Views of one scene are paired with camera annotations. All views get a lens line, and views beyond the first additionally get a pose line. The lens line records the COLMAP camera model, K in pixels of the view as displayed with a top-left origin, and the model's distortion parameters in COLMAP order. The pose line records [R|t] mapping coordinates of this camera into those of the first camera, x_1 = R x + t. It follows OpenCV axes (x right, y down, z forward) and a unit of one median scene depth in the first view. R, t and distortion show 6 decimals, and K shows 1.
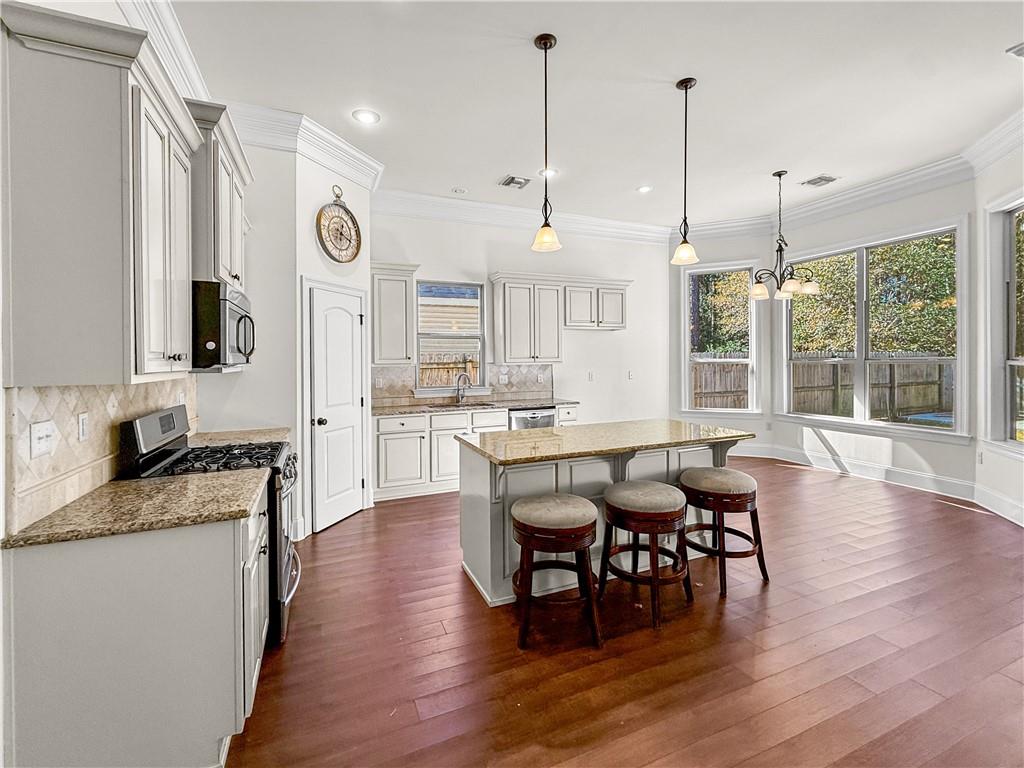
lens RADIAL K [[441.2, 0, 516.1], [0, 441.2, 356.7], [0, 0, 1]] dist [-0.003424, -0.000992]
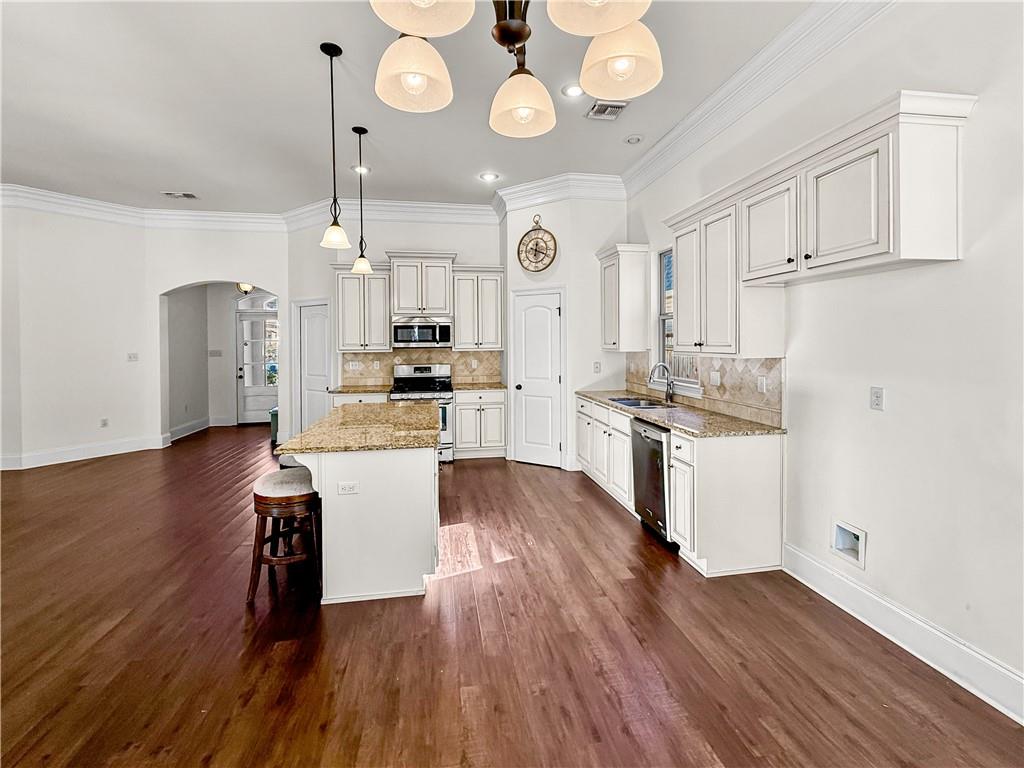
lens RADIAL K [[452.5, 0, 508.7], [0, 452.5, 353.4], [0, 0, 1]] dist [0.000386, -0.000294]
pose [[-0.252921, 0.027588, -0.967094, 0.785875], [0.005507, 0.999618, 0.027076, -0.003773], [0.967471, 0.001522, -0.252976, 1.037297]]
